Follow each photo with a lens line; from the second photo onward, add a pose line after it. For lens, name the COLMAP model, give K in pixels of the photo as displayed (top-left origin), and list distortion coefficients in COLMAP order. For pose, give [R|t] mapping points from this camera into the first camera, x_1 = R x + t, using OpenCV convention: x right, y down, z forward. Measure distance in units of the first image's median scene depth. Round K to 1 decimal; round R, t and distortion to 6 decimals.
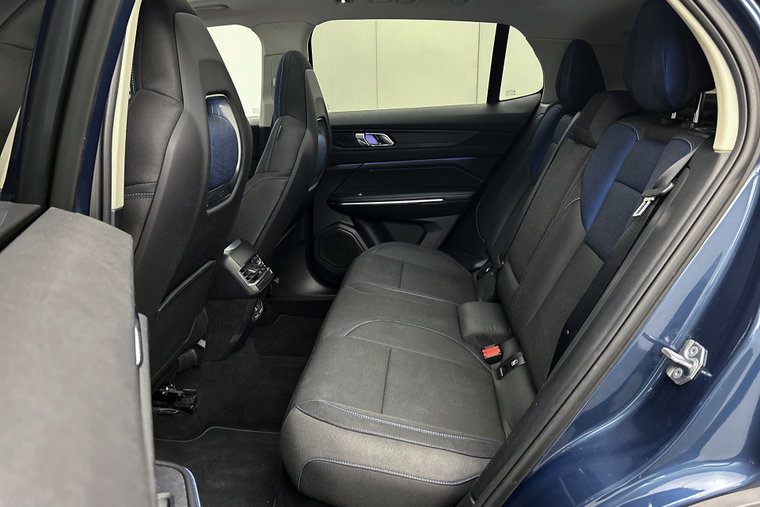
lens RADIAL K [[572.4, 0, 380.5], [0, 572.4, 252.5], [0, 0, 1]] dist [0.061361, -0.073923]
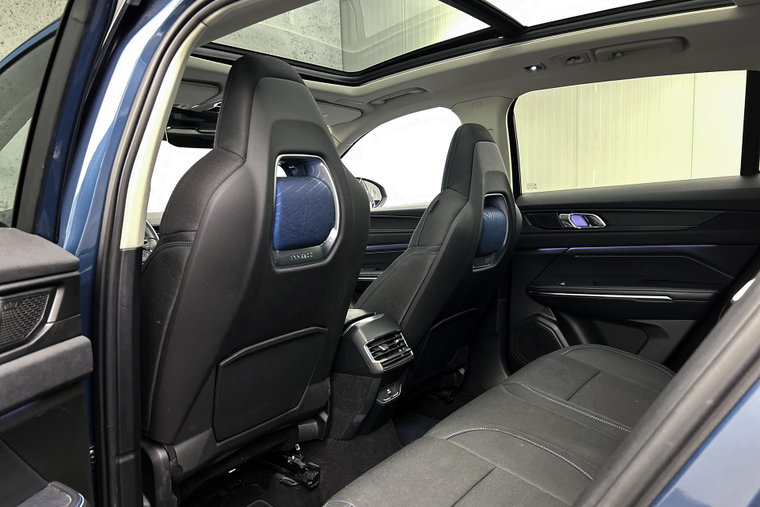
lens RADIAL K [[572.4, 0, 380.0], [0, 572.4, 254.5], [0, 0, 1]] dist [0.061361, -0.073923]
pose [[0.845297, 0.043253, -0.532543, 0.206110], [-0.133646, 0.982150, -0.132365, 0.005593], [0.517312, 0.183060, 0.835989, 0.151489]]
